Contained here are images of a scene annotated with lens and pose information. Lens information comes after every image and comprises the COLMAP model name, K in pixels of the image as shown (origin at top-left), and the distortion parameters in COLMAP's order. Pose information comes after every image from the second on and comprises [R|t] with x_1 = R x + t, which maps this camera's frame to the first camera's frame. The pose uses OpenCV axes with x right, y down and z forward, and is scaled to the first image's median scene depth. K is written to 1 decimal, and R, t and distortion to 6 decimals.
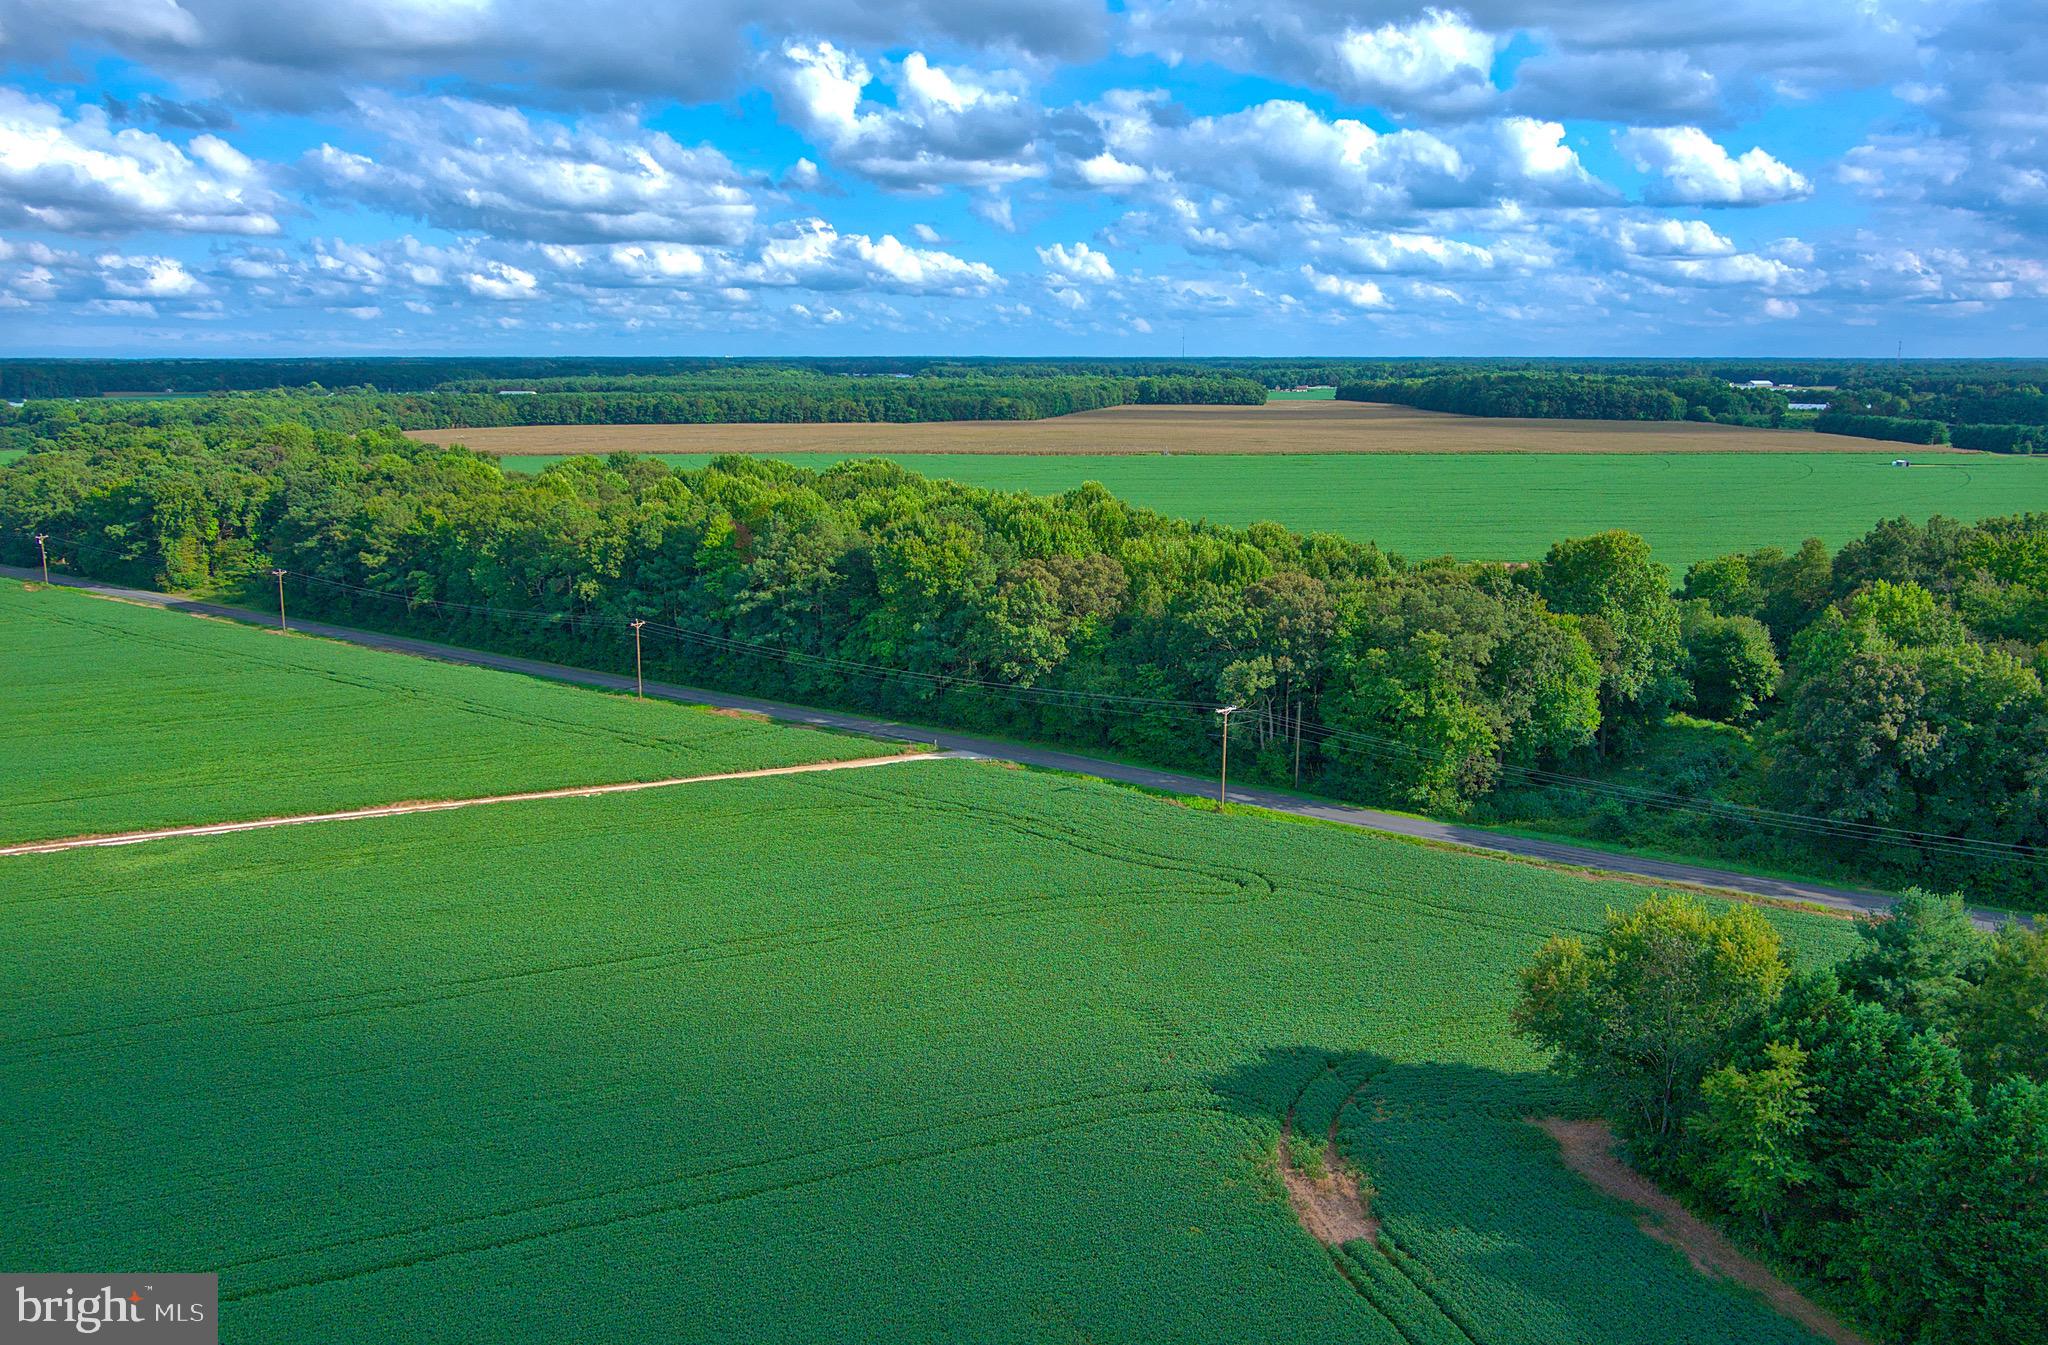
lens RADIAL K [[1622.1, 0, 1024.0], [0, 1622.1, 672.5], [0, 0, 1]] dist [-0.022189, 0.000672]
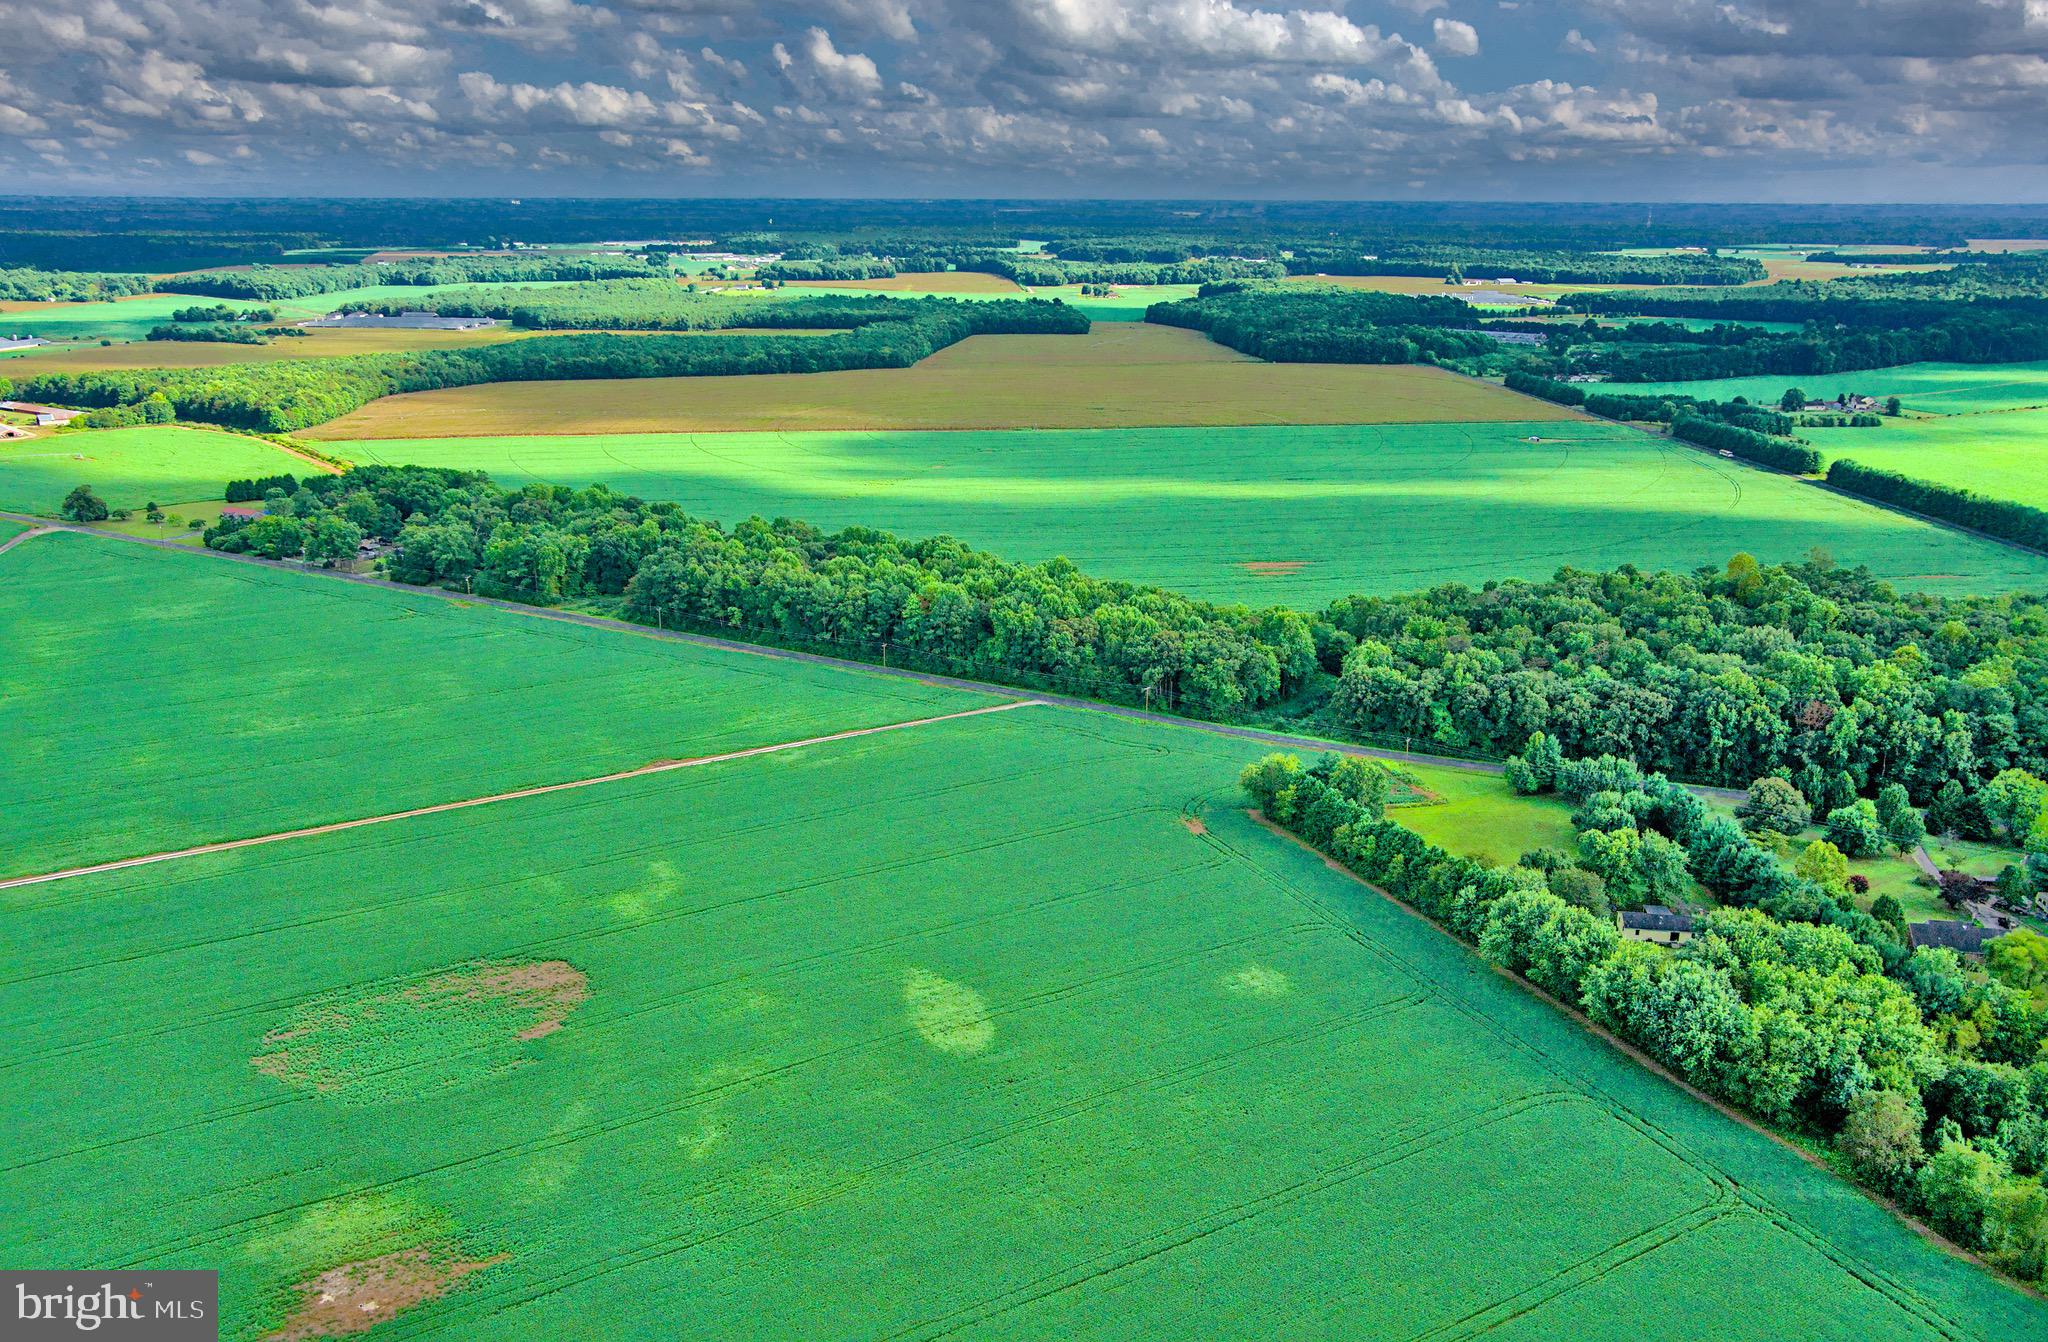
lens RADIAL K [[1622.1, 0, 1024.0], [0, 1622.1, 671.0], [0, 0, 1]] dist [-0.022189, 0.000672]
pose [[0.992387, -0.031224, 0.119131, -0.333118], [0.019844, 0.995228, 0.095539, -0.220893], [-0.121546, -0.092448, 0.988271, -1.379703]]
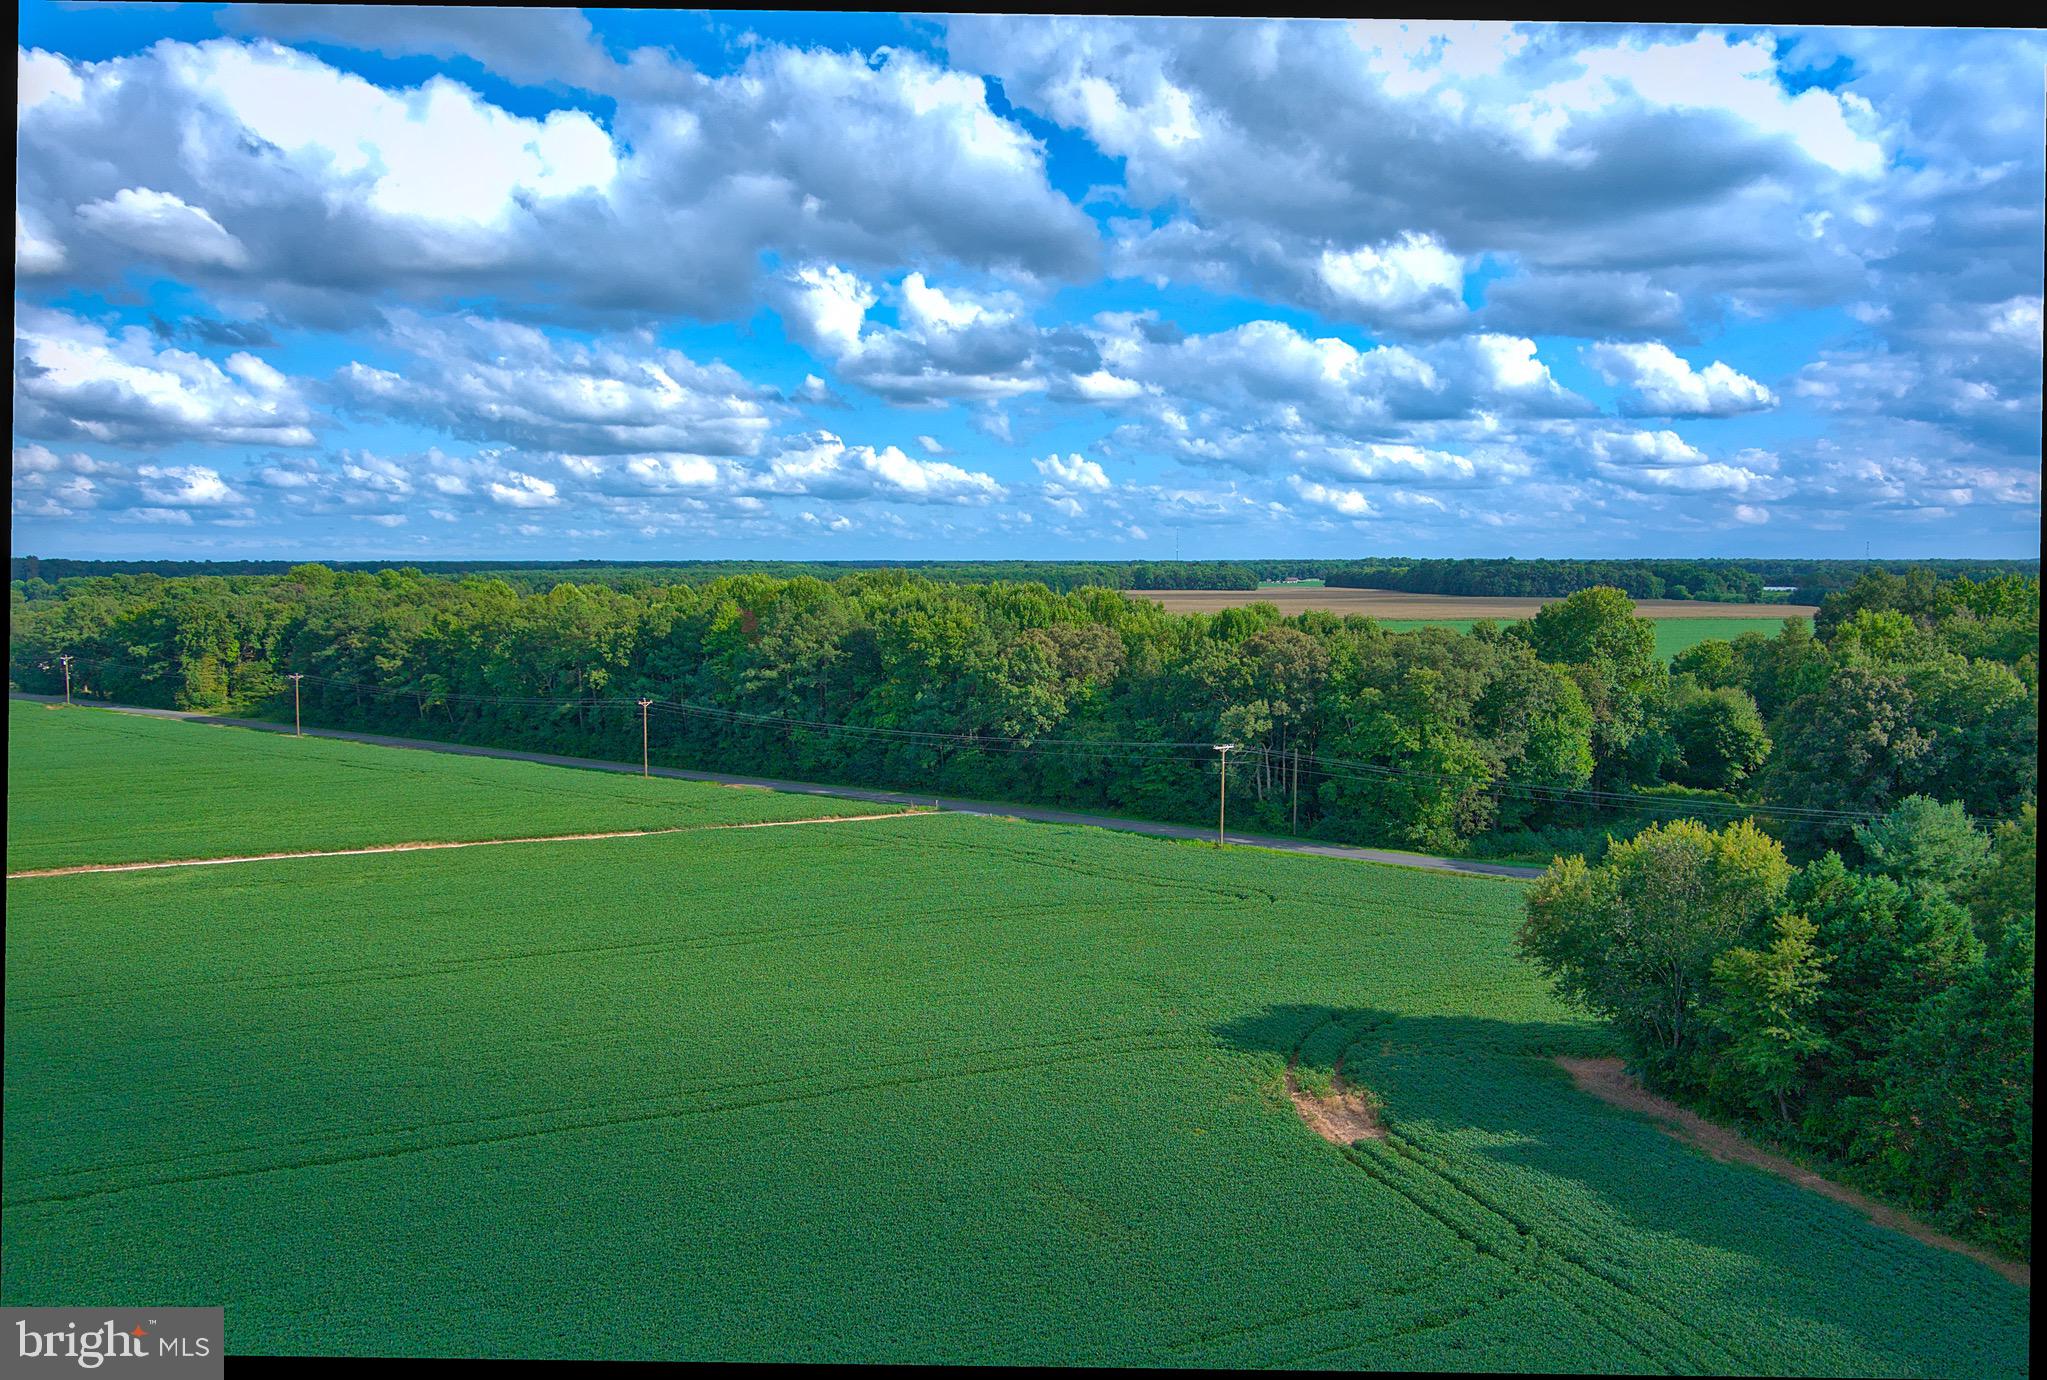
lens RADIAL K [[1587.2, 0, 1023.5], [0, 1587.2, 690.0], [0, 0, 1]] dist [-0.024943, 0.007130]
pose [[0.999999, -0.001430, -0.000338, -0.000117], [0.001383, 0.993705, -0.112021, 0.077934], [0.000496, 0.112020, 0.993706, 0.008683]]
